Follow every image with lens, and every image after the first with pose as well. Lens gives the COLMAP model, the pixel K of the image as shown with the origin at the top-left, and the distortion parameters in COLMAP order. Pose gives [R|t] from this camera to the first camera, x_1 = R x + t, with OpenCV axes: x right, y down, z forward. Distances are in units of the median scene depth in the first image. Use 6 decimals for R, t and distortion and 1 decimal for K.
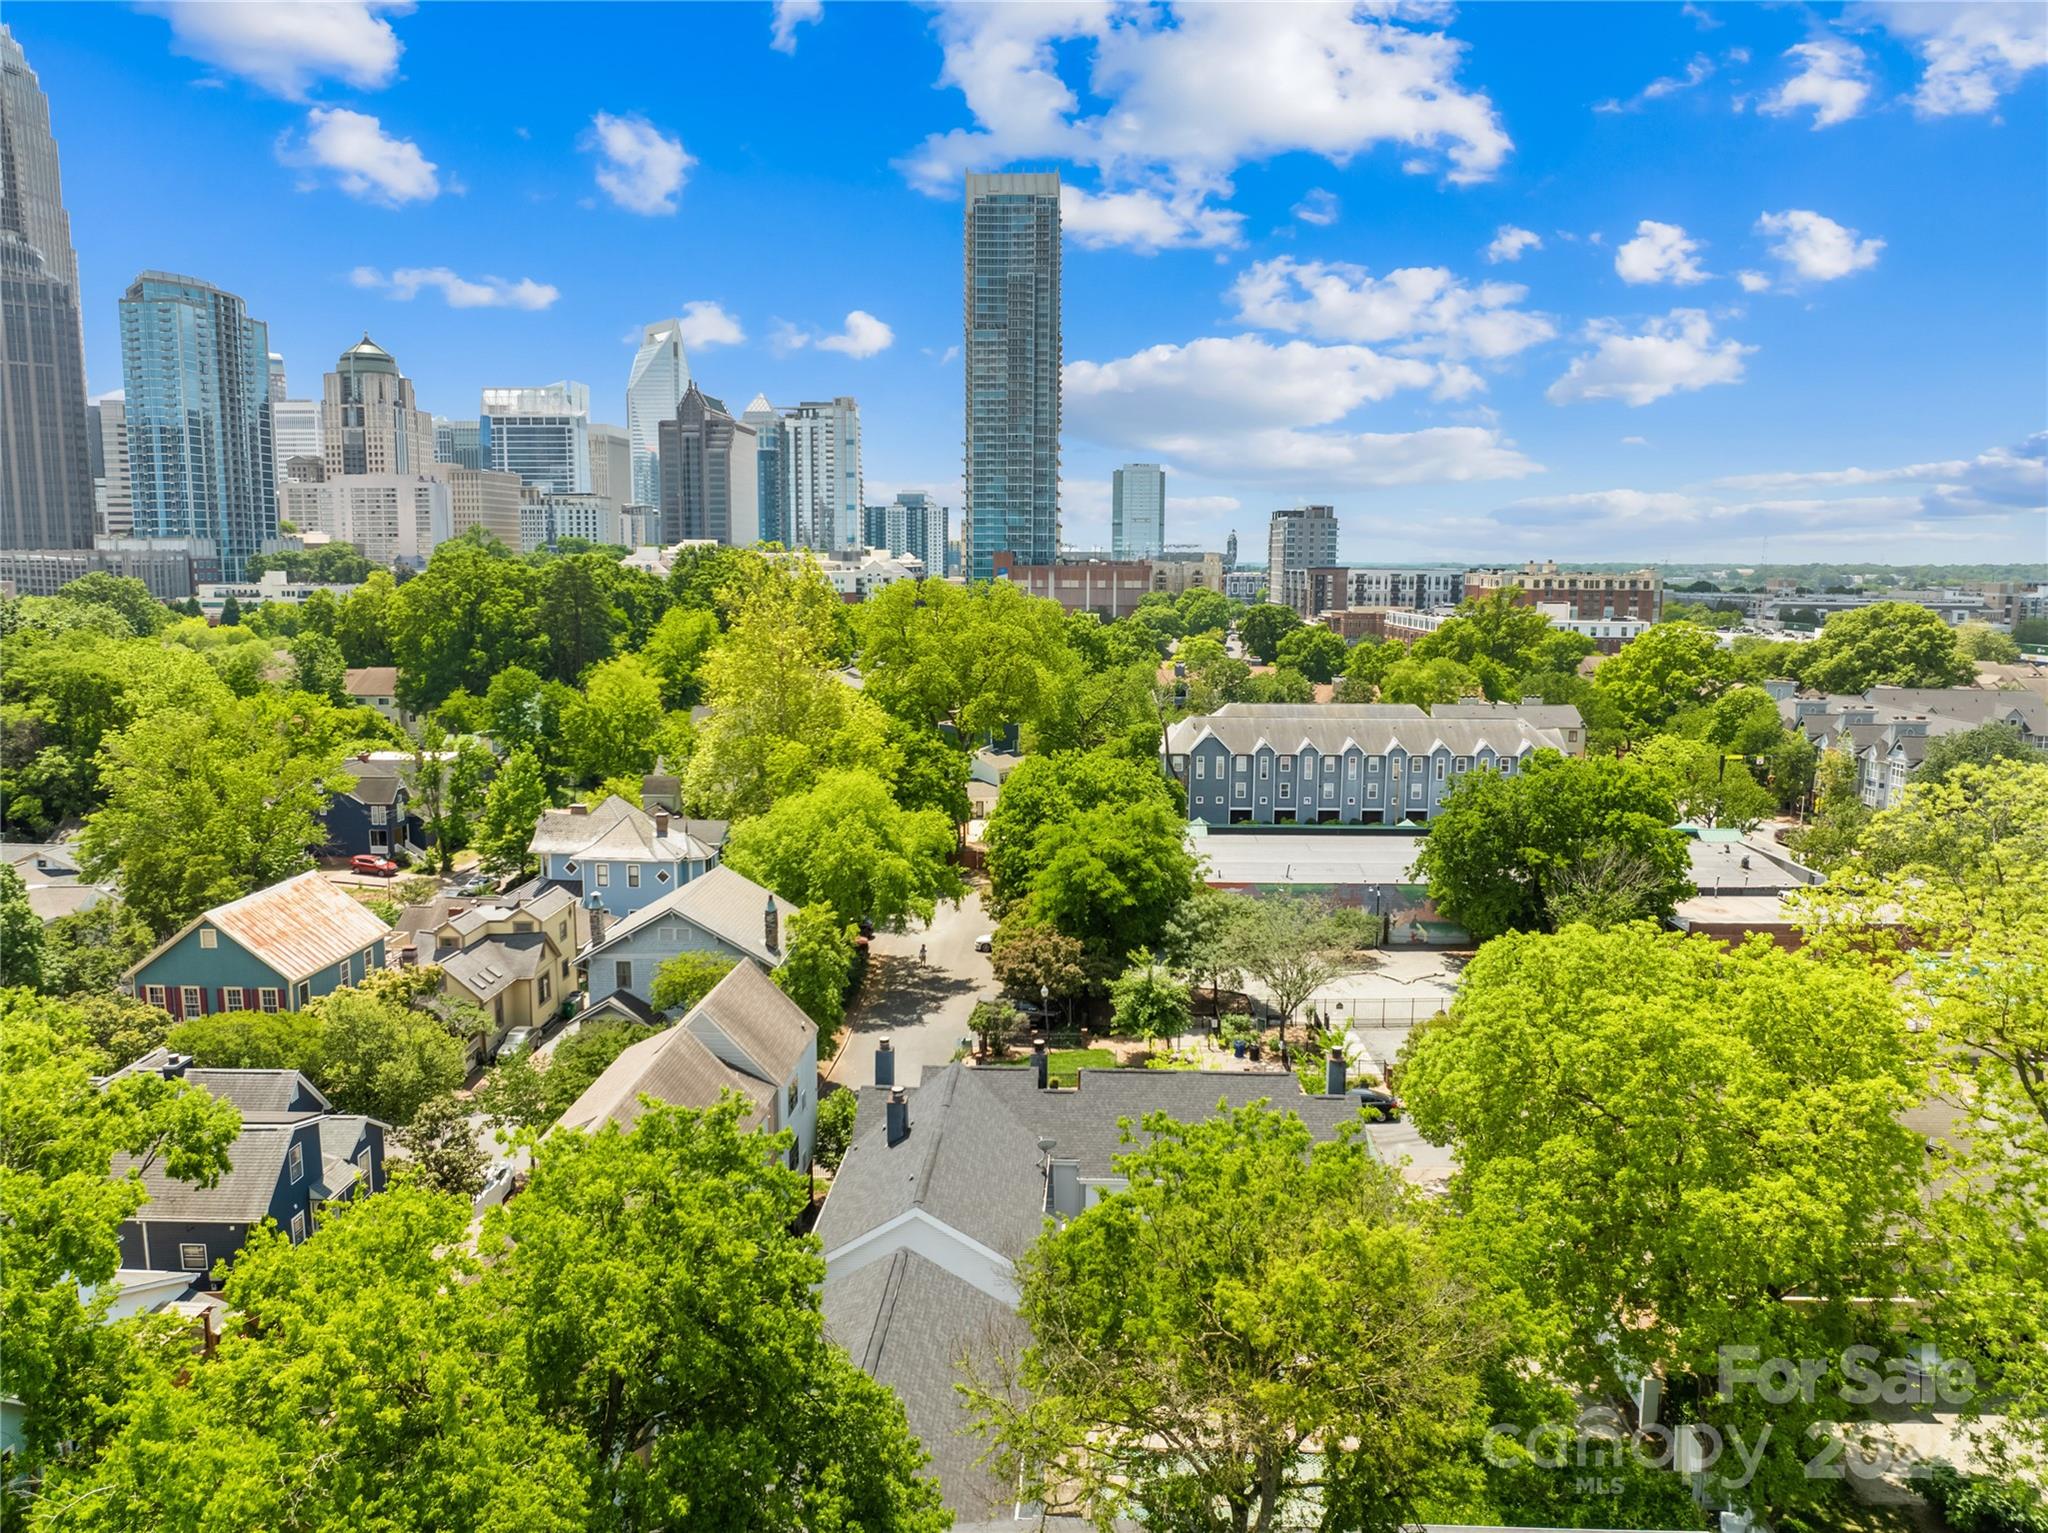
lens RADIAL K [[1454.8, 0, 1019.4], [0, 1454.8, 763.3], [0, 0, 1]] dist [-0.007377, 0.003655]
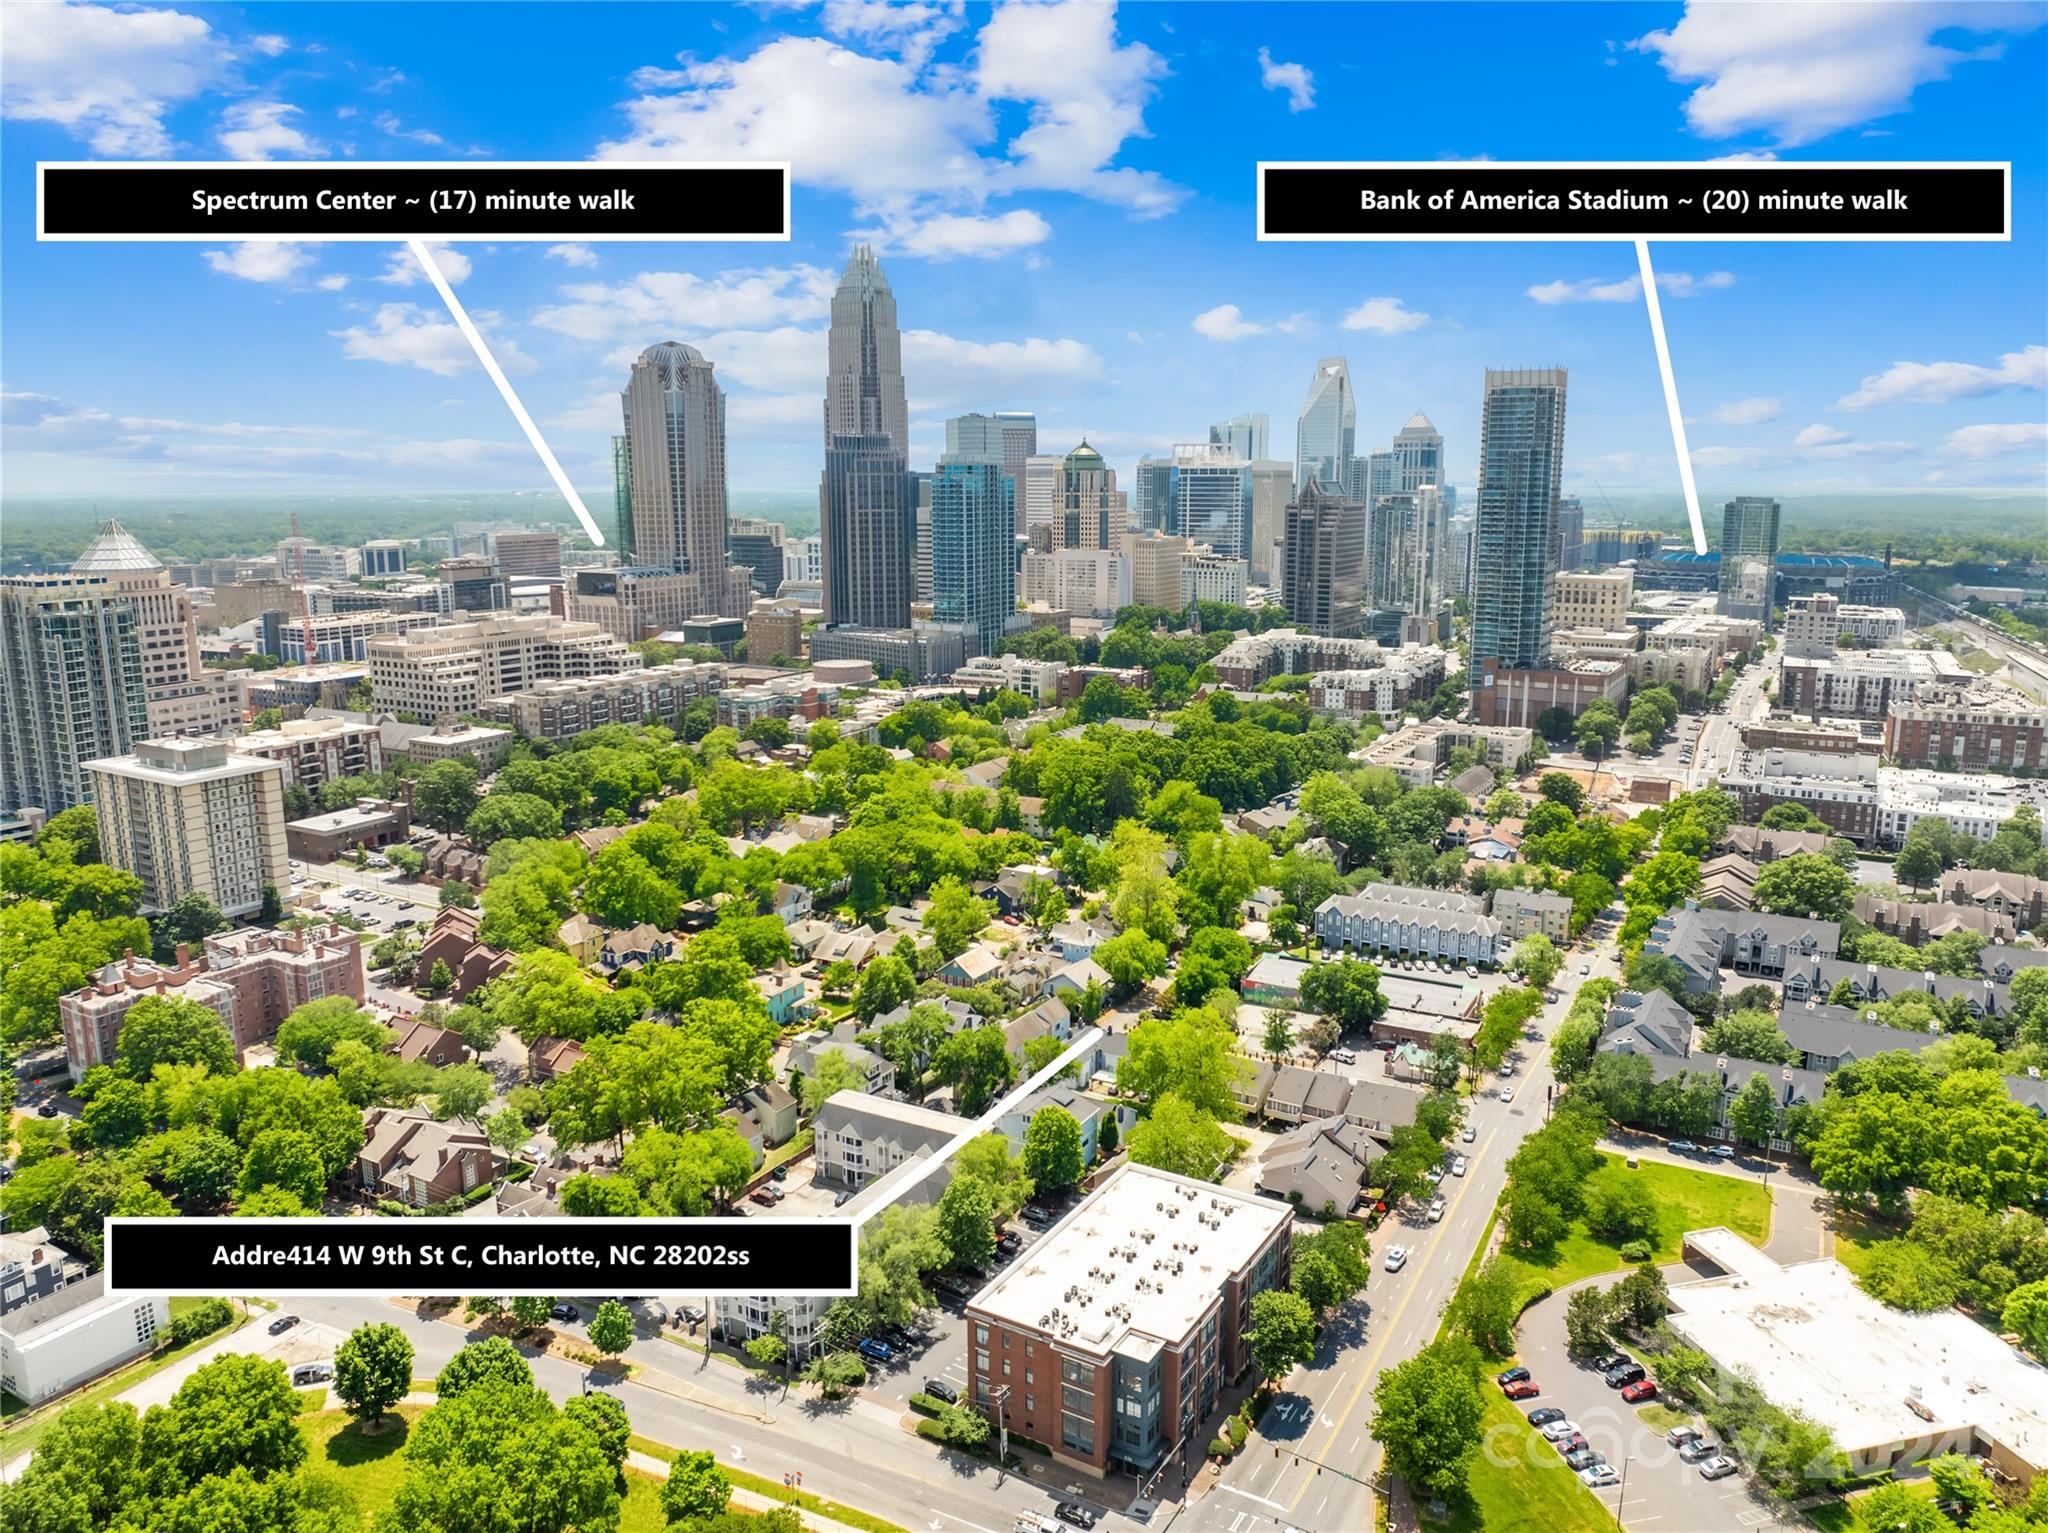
lens RADIAL K [[1454.8, 0, 1018.7], [0, 1454.8, 772.1], [0, 0, 1]] dist [-0.007377, 0.003655]
pose [[0.886182, 0.080979, -0.456206, 0.240061], [-0.053921, 0.995943, 0.072043, -0.122825], [0.460190, -0.039244, 0.886953, -0.426461]]
